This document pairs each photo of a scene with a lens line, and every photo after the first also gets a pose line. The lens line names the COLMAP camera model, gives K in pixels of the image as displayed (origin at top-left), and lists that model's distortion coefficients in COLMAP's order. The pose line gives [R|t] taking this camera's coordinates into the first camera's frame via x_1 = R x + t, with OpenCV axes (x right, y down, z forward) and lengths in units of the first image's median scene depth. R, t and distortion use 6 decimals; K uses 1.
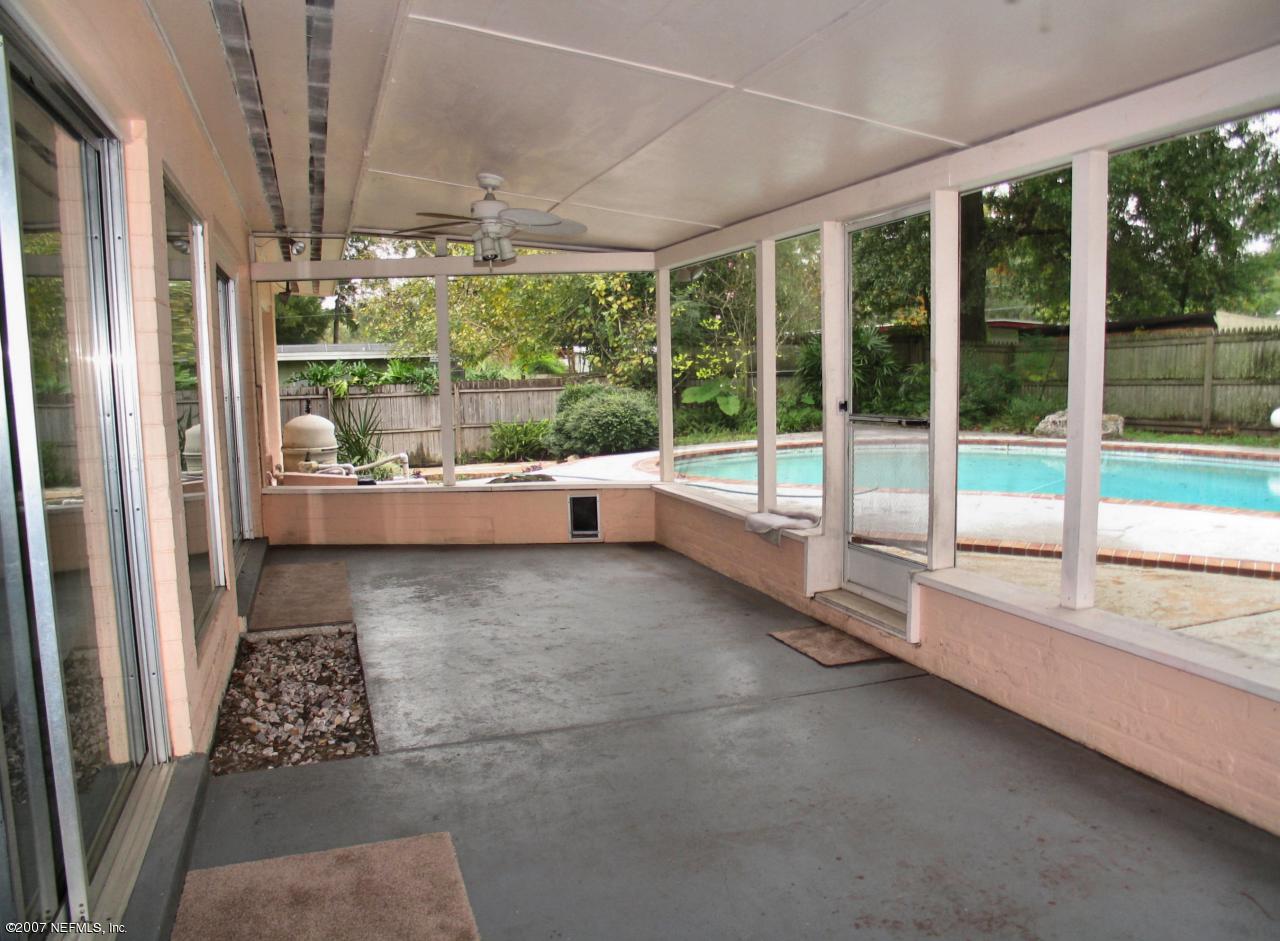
lens RADIAL K [[913.0, 0, 641.7], [0, 913.0, 474.0], [0, 0, 1]] dist [-0.002929, -0.000277]
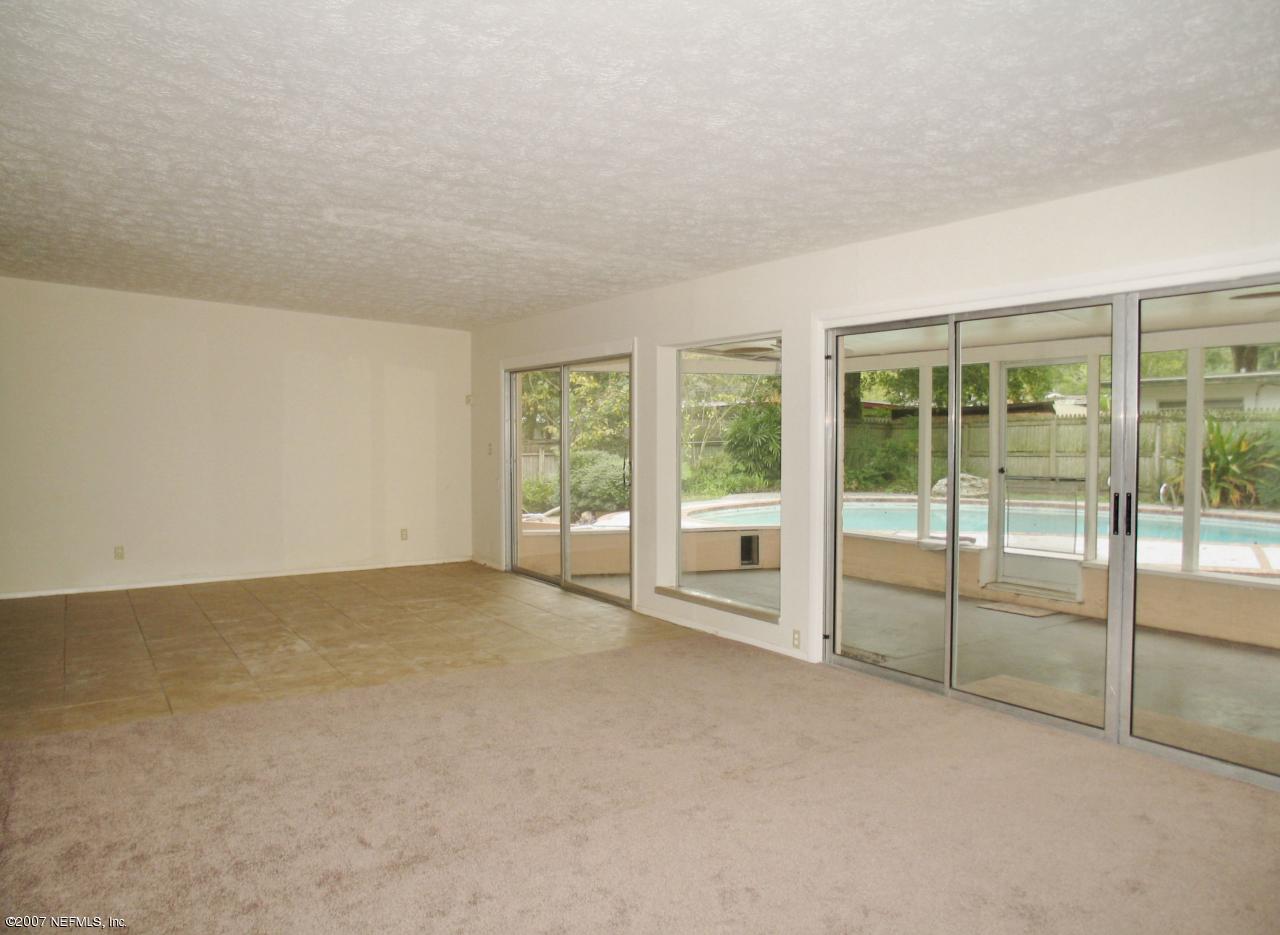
lens RADIAL K [[913.0, 0, 640.1], [0, 913.0, 465.0], [0, 0, 1]] dist [-0.002929, -0.000277]
pose [[0.975650, 0.005934, 0.219254, -0.247356], [0.012455, 0.996522, -0.082394, 0.015365], [-0.218981, 0.083118, 0.972182, -0.145446]]
